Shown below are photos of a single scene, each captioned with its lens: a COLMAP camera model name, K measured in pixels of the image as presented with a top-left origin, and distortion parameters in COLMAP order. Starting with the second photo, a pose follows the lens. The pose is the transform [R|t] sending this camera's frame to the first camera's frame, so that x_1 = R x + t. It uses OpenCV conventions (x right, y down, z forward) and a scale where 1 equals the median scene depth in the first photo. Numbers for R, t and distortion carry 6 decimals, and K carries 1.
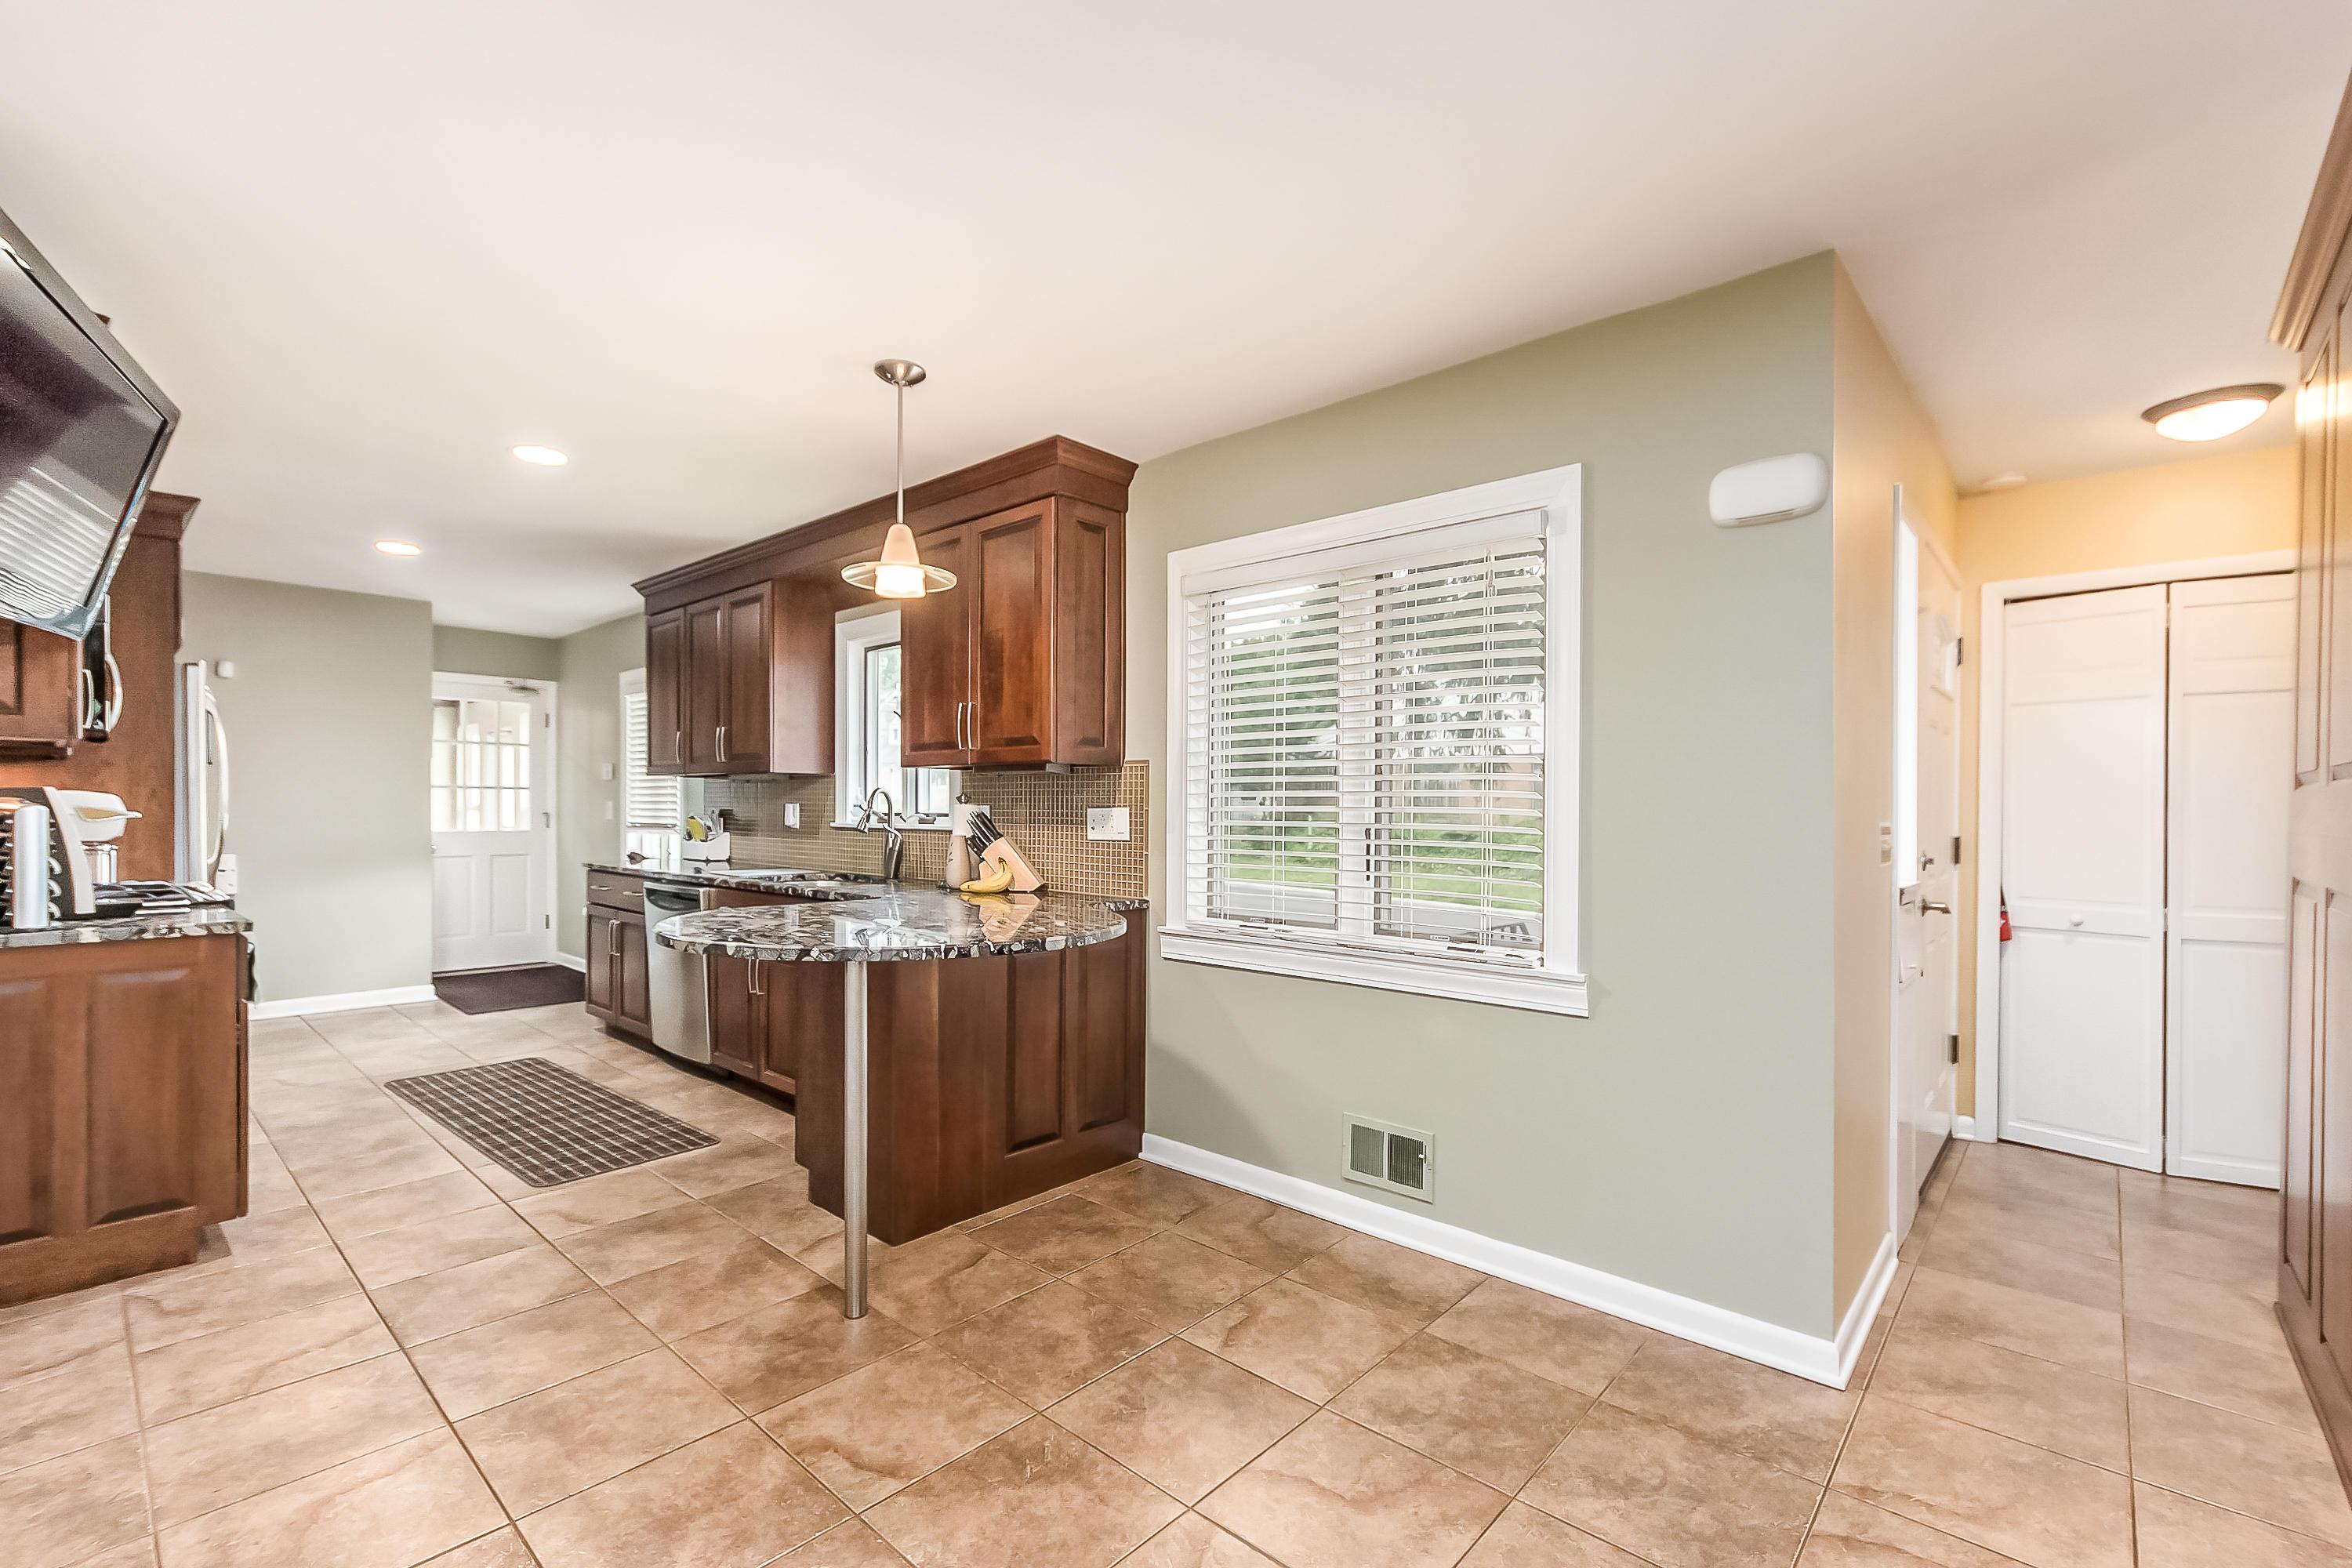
lens RADIAL K [[1070.9, 0, 1233.0], [0, 1070.9, 811.2], [0, 0, 1]] dist [-0.000870, 0.001523]
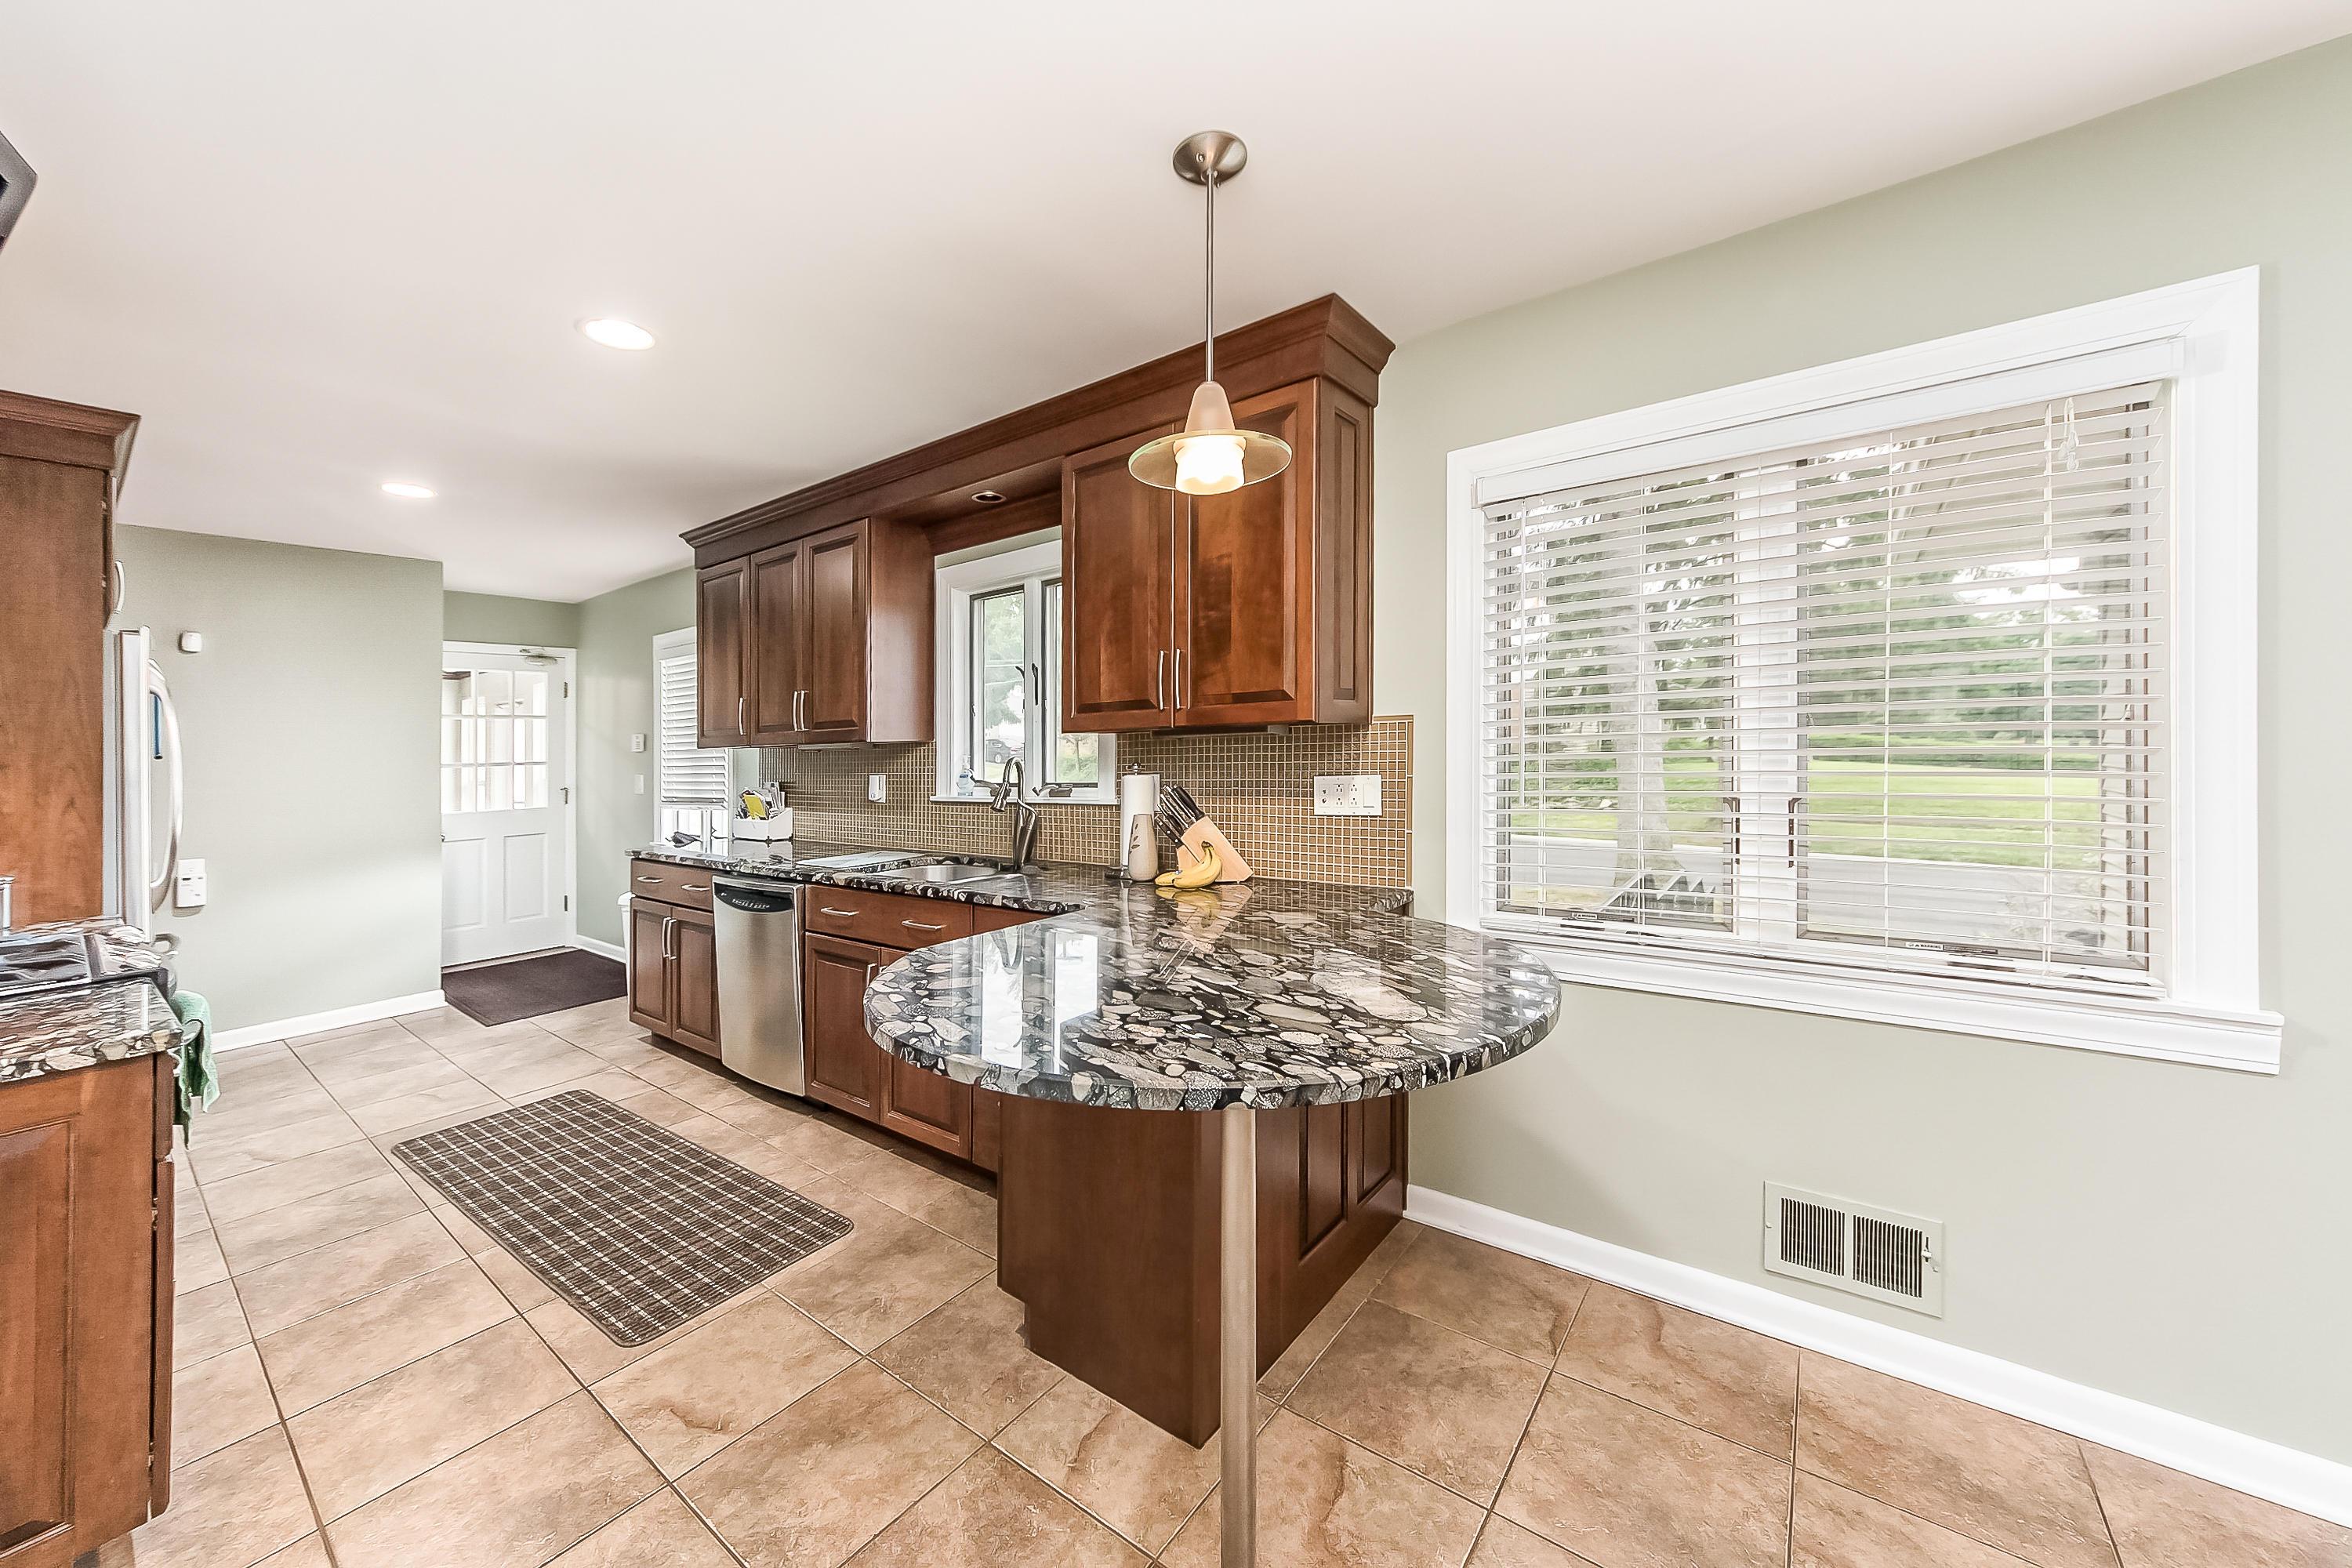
lens RADIAL K [[876.7, 0, 1169.4], [0, 876.7, 711.5], [0, 0, 1]] dist [-0.000773, 0.000504]
pose [[0.997173, -0.033416, 0.067293, -0.286890], [0.036073, 0.998601, -0.038652, -0.030285], [-0.065907, 0.040970, 0.996984, 0.345161]]
